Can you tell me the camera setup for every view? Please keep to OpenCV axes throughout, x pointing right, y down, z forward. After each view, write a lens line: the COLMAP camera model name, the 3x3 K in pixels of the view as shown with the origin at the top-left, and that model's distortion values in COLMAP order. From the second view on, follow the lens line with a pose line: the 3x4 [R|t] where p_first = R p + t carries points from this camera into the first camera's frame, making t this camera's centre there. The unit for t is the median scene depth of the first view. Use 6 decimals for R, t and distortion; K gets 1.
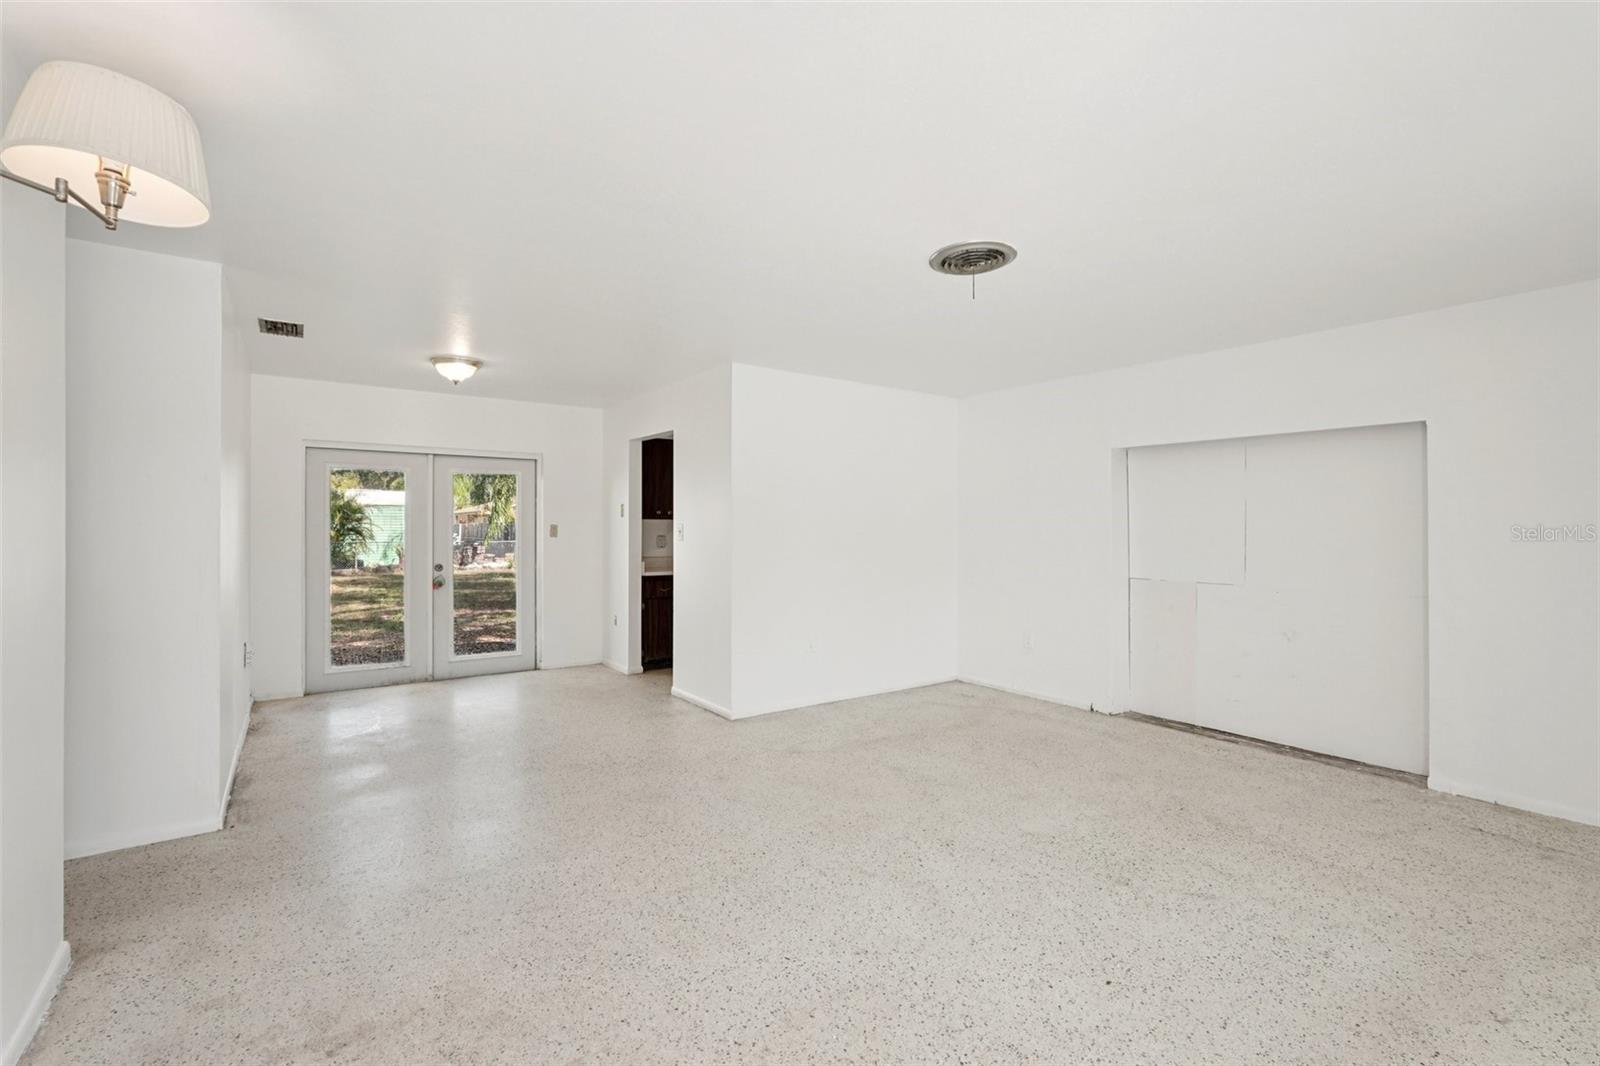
lens RADIAL K [[725.4, 0, 804.8], [0, 725.4, 522.6], [0, 0, 1]] dist [-0.018614, 0.009897]
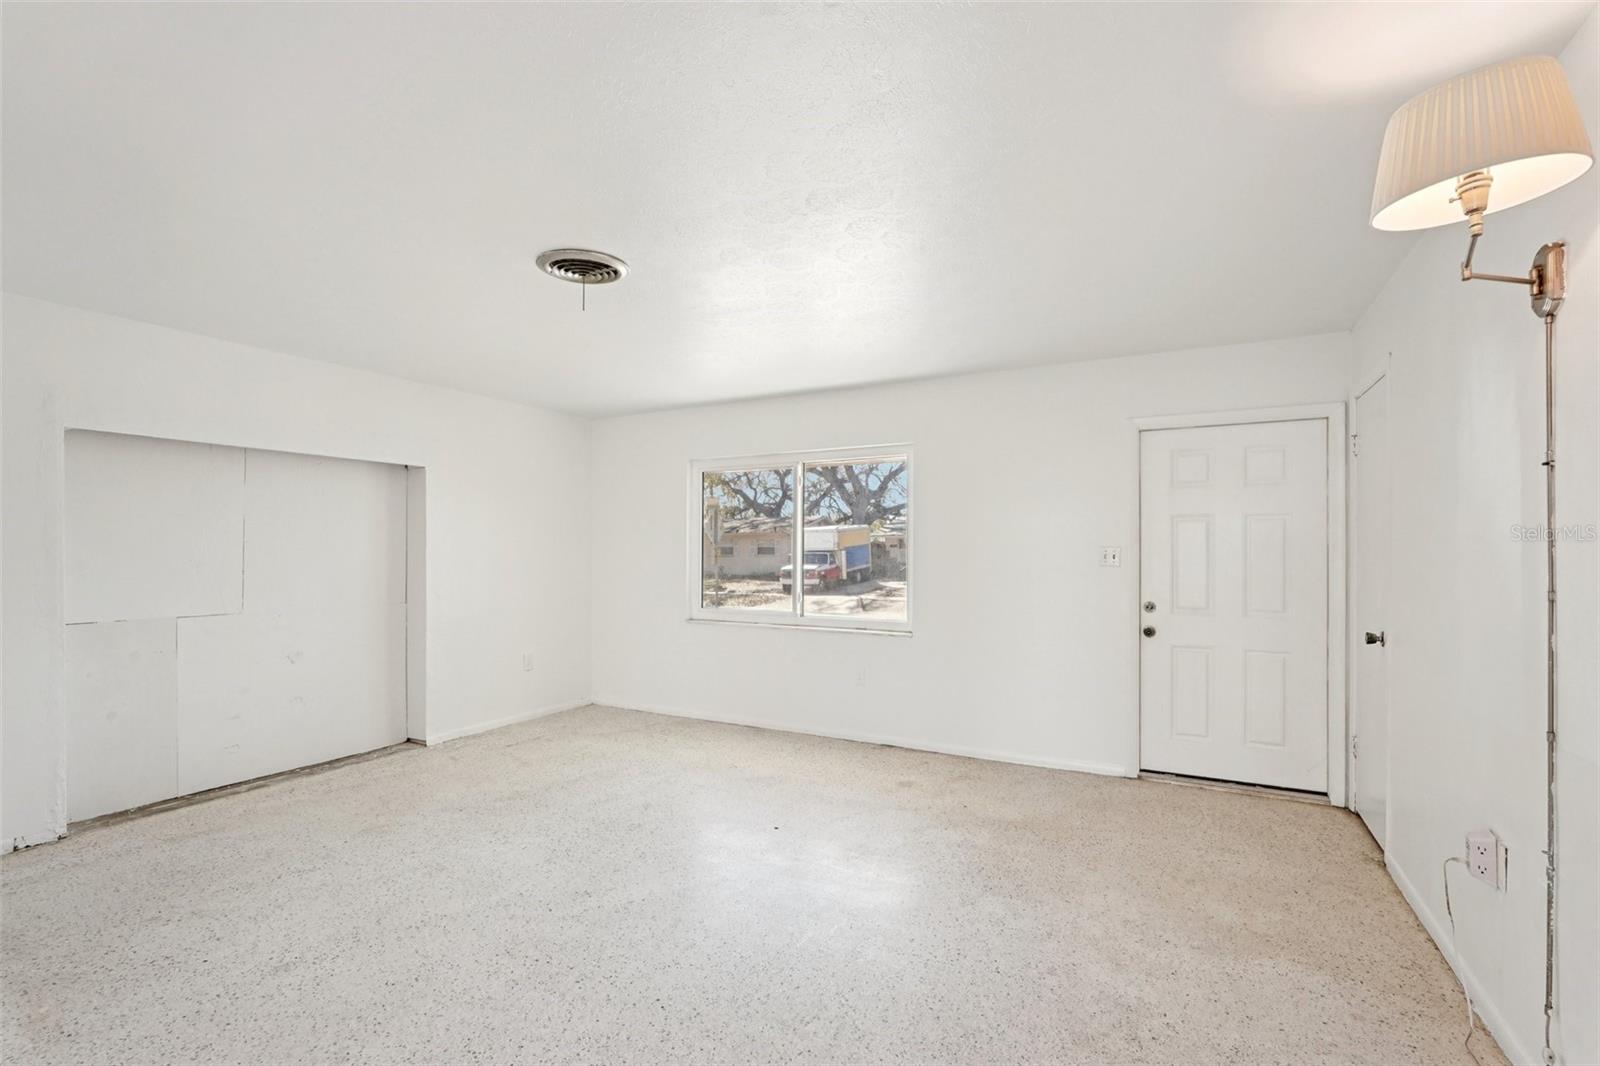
lens RADIAL K [[709.7, 0, 805.8], [0, 709.7, 532.9], [0, 0, 1]] dist [-0.018195, 0.010112]
pose [[-0.432481, 0.017896, 0.901465, -0.705575], [-0.007824, 0.999691, -0.023599, 0.003162], [-0.901609, -0.017260, -0.432208, 1.083990]]
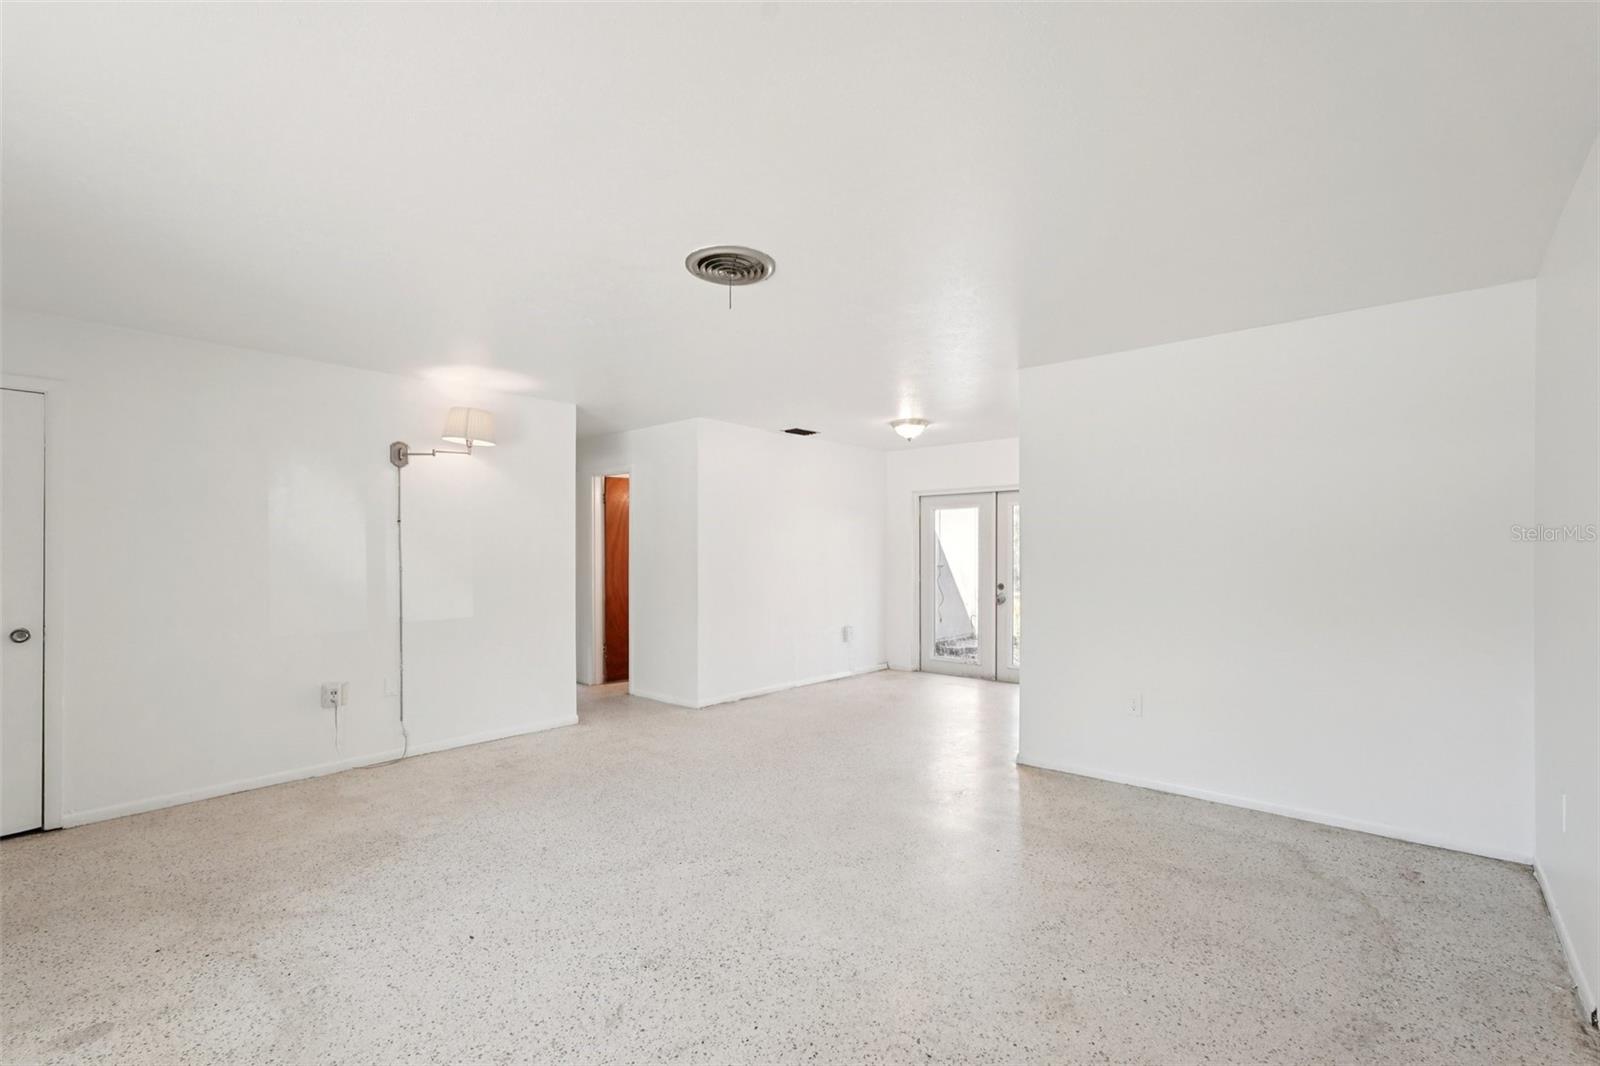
lens RADIAL K [[710.0, 0, 800.0], [0, 710.0, 533.0], [0, 0, 1]] dist [-0.016053, 0.009307]
pose [[0.218408, -0.032039, -0.975331, 1.108128], [0.010746, 0.999479, -0.030426, 0.013230], [0.975798, -0.003836, 0.218639, 0.838186]]
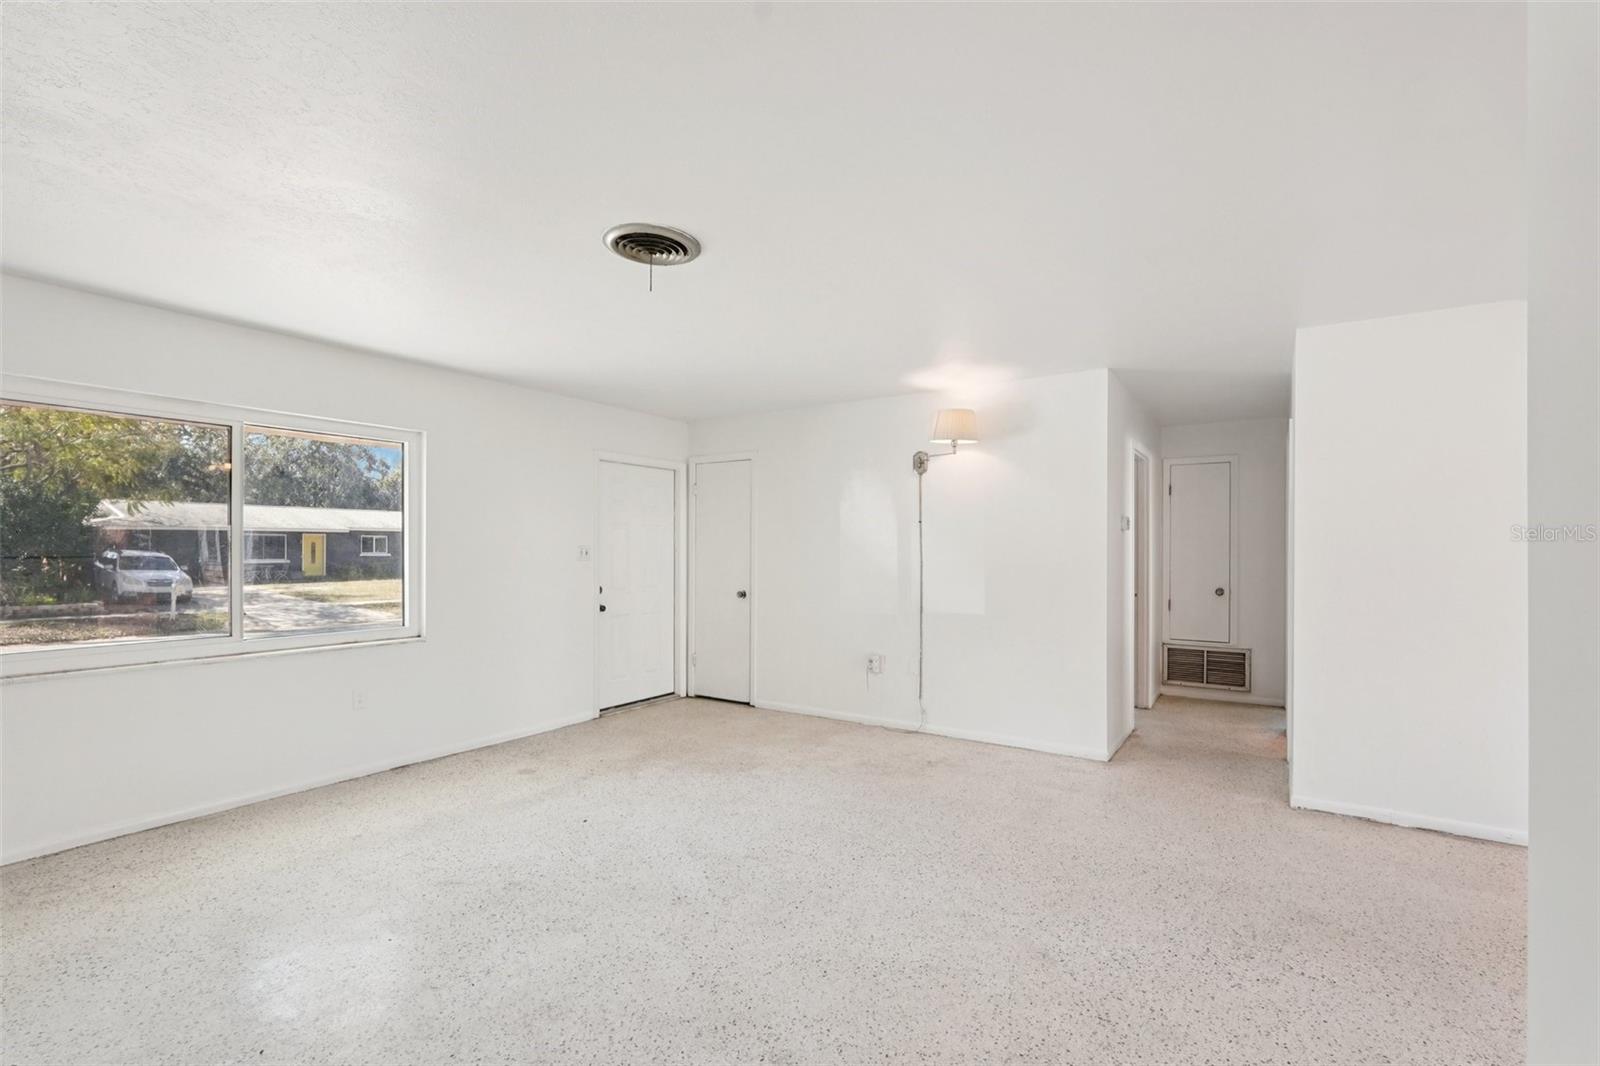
lens RADIAL K [[709.7, 0, 805.8], [0, 709.7, 532.9], [0, 0, 1]] dist [-0.018195, 0.010112]
pose [[-0.936817, -0.016259, -0.349442, 0.345374], [-0.005947, 0.999515, -0.030562, 0.013880], [0.349769, -0.026553, -0.936460, 1.791759]]
